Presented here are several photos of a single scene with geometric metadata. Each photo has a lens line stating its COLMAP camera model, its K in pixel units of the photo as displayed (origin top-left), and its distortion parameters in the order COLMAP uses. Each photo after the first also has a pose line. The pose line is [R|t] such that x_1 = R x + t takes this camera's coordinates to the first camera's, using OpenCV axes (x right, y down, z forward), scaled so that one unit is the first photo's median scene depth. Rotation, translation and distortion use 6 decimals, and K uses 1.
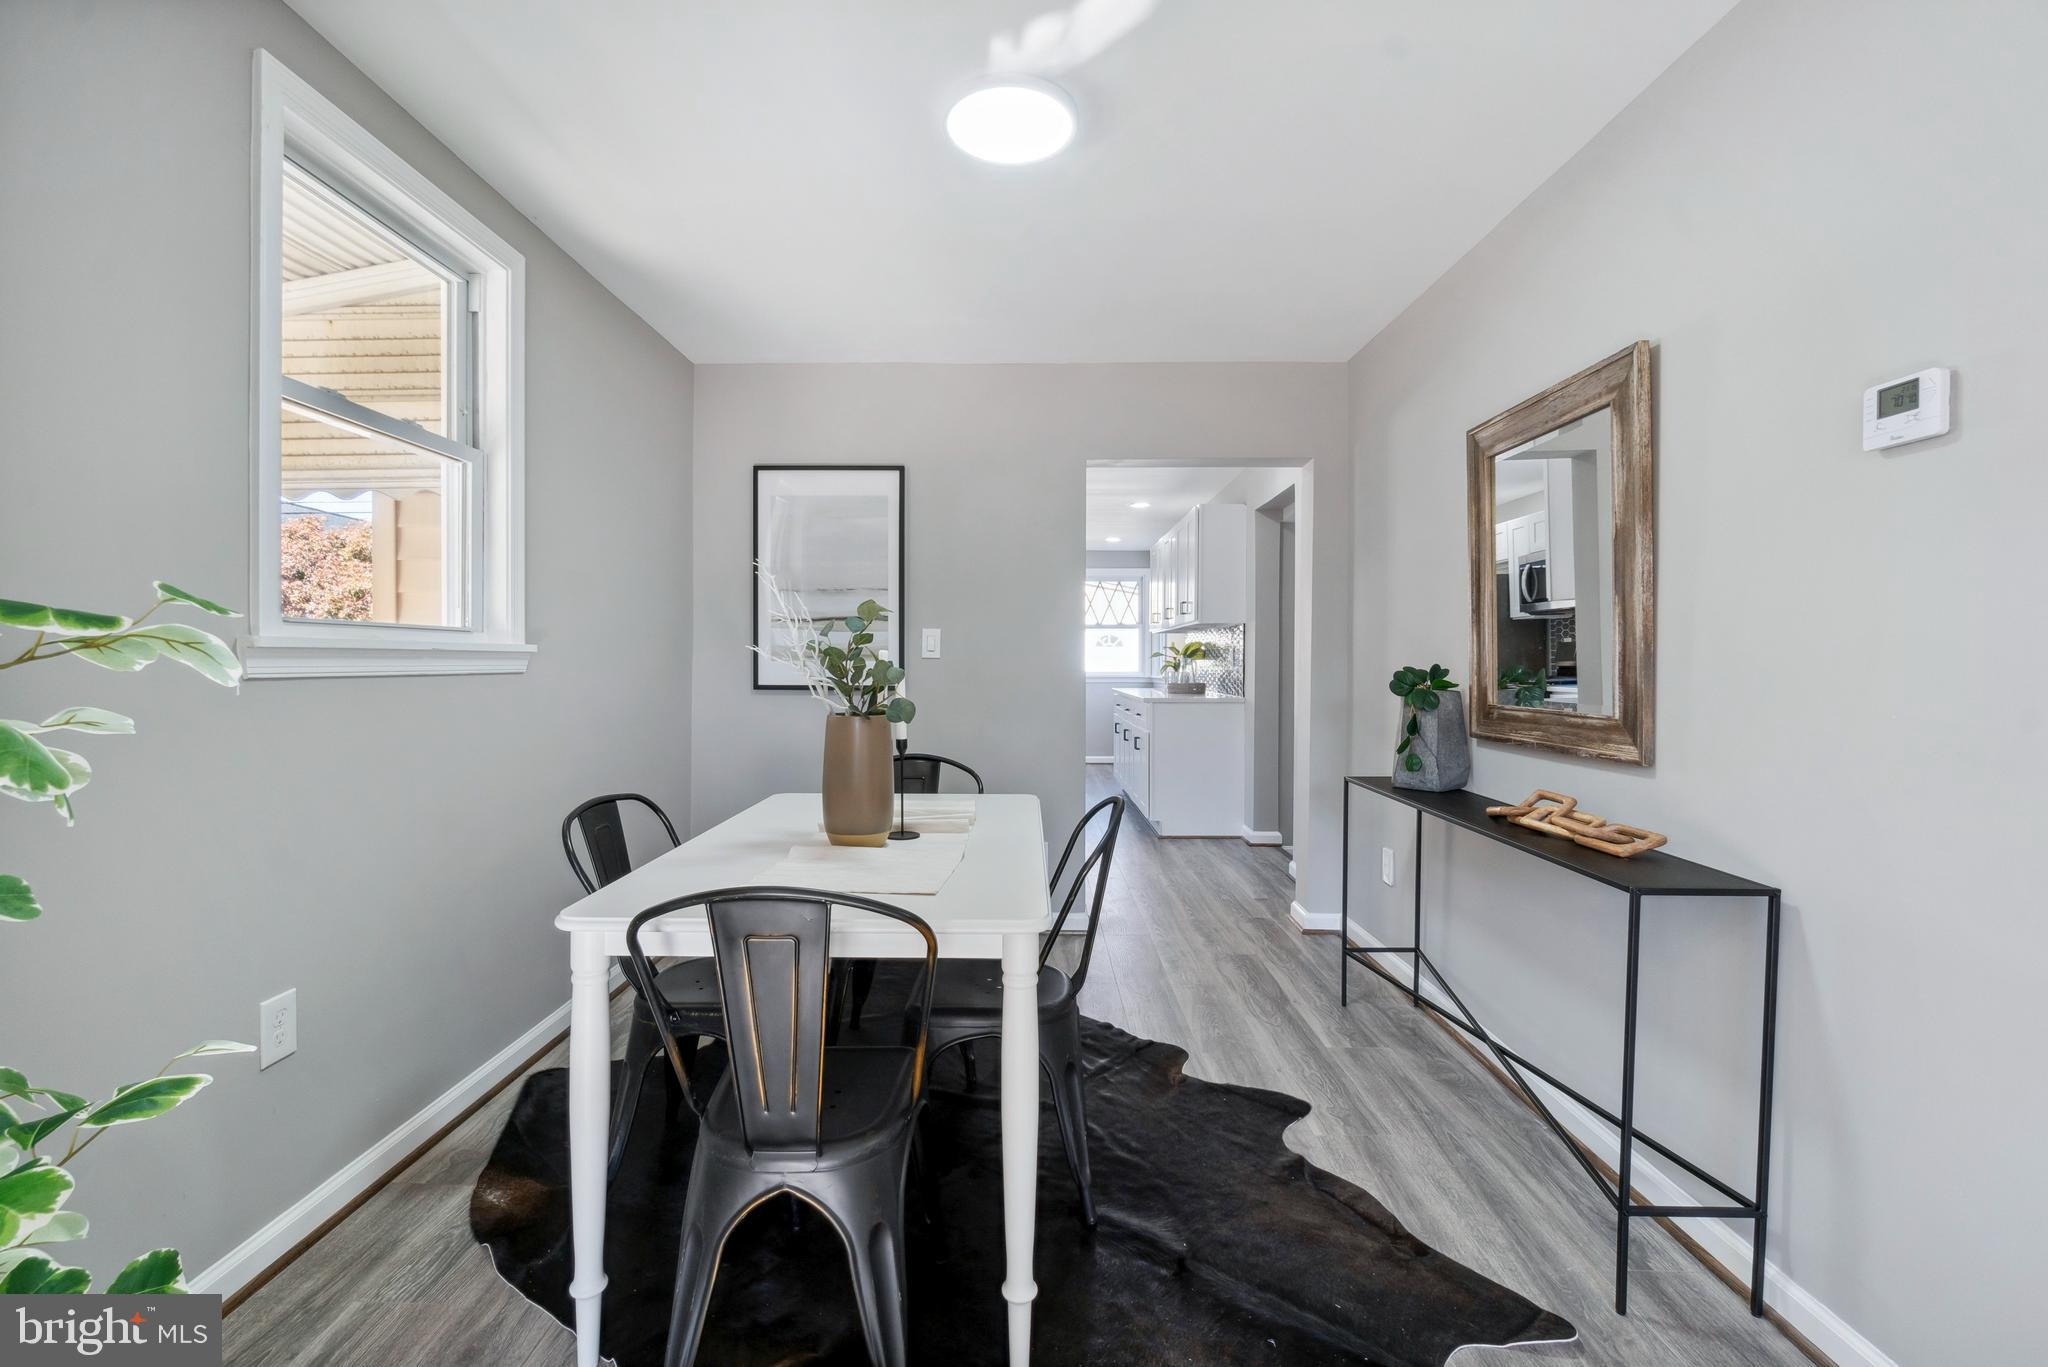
lens RADIAL K [[895.1, 0, 1027.0], [0, 895.1, 670.6], [0, 0, 1]] dist [-0.003982, -0.000314]
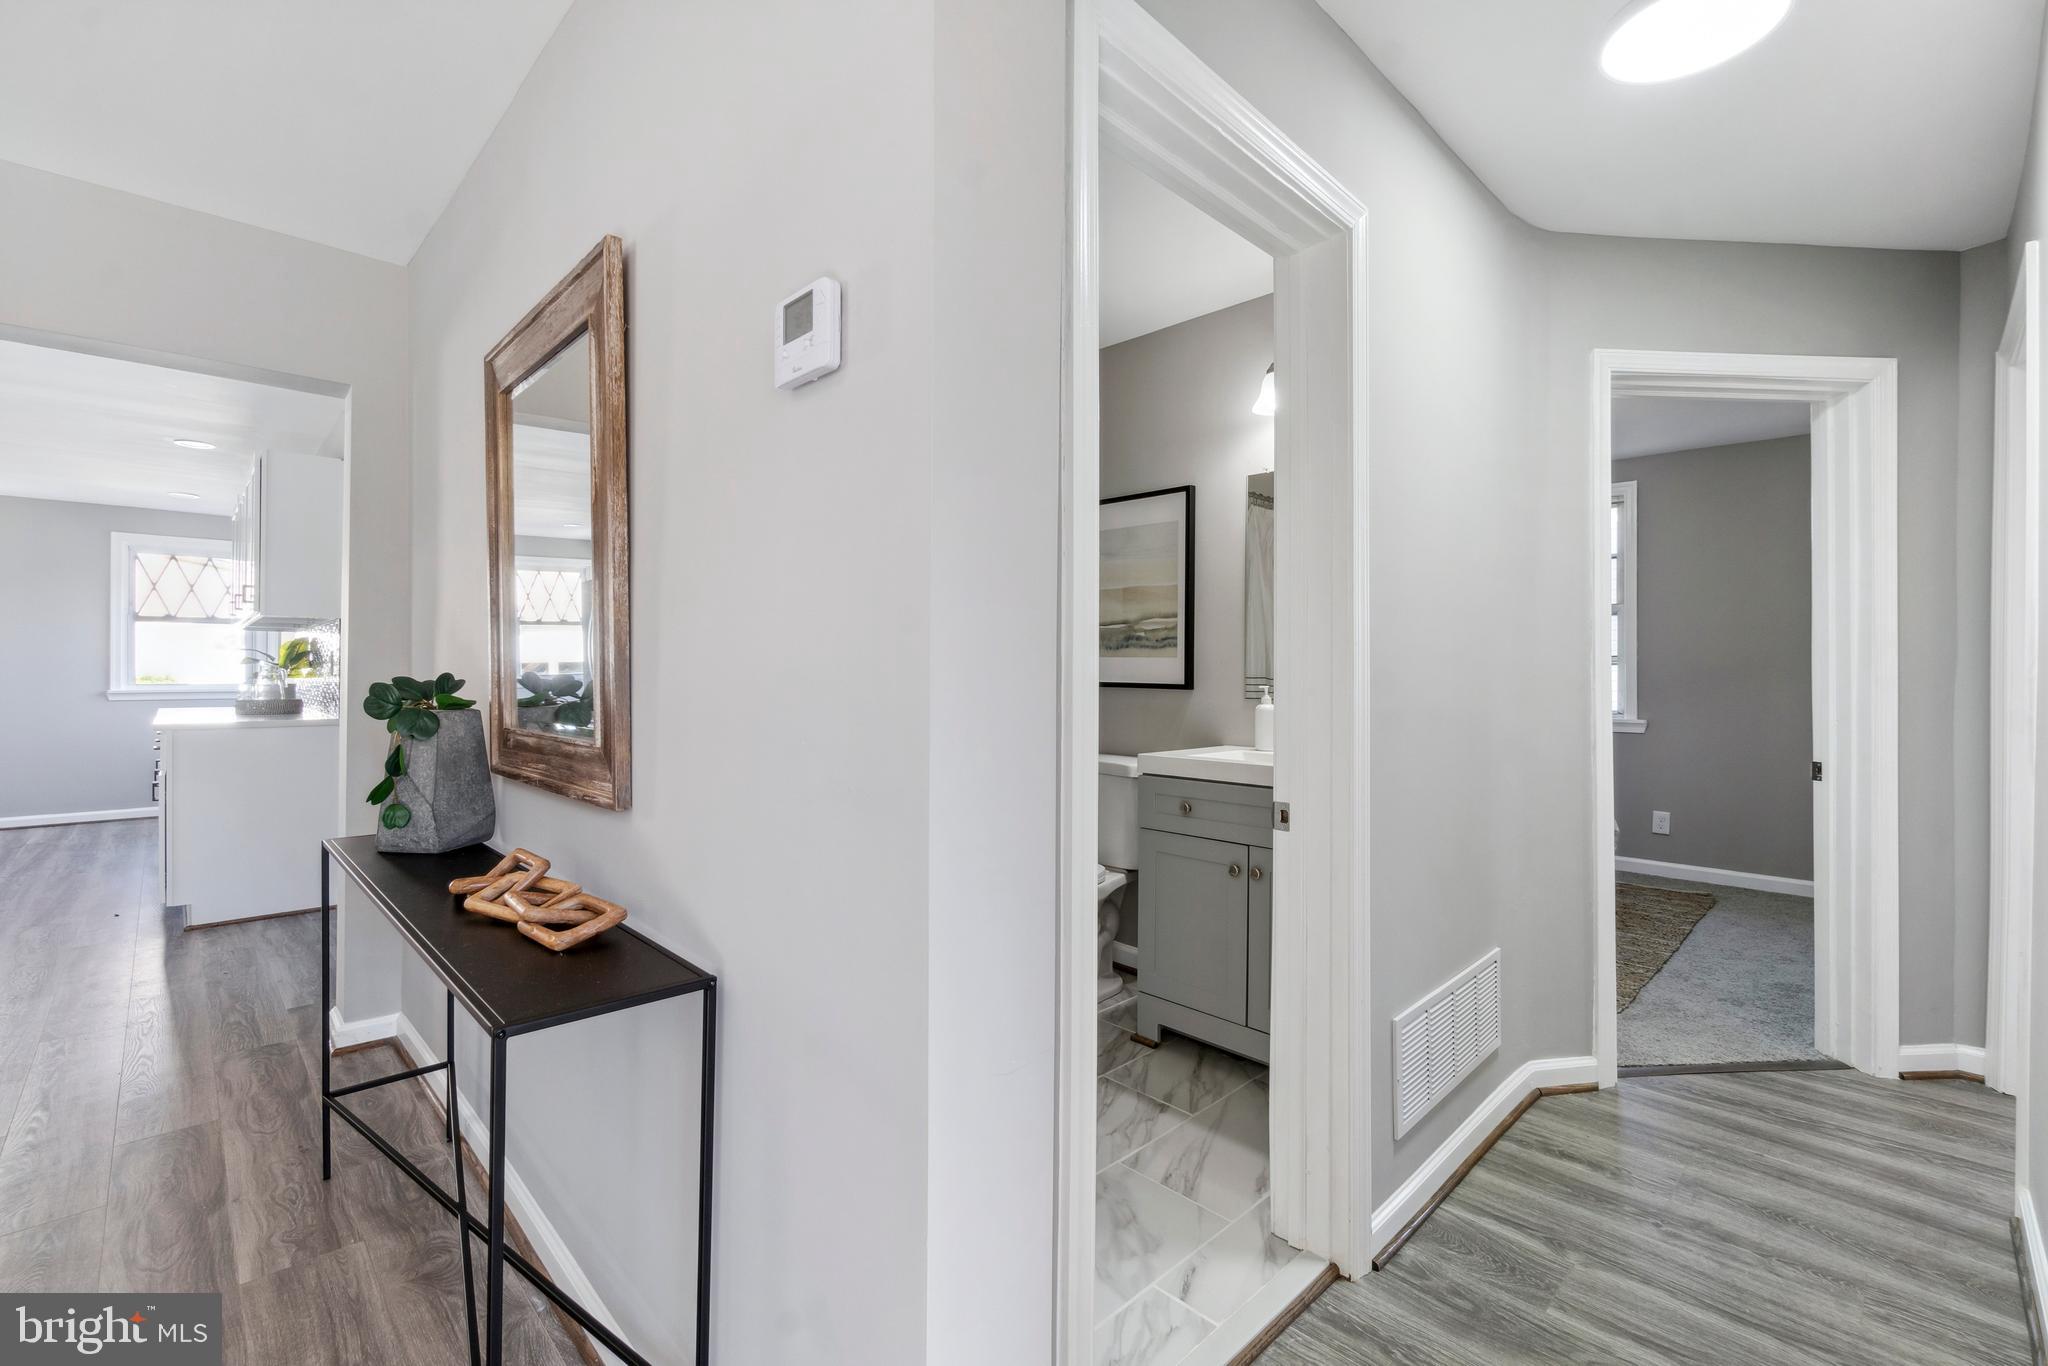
lens RADIAL K [[895.1, 0, 1027.0], [0, 895.1, 670.1], [0, 0, 1]] dist [-0.003982, -0.000314]
pose [[0.707615, 0.001567, 0.706596, 0.300011], [0.005777, 0.999951, -0.008003, -0.001450], [-0.706574, 0.009746, 0.707572, 0.173378]]
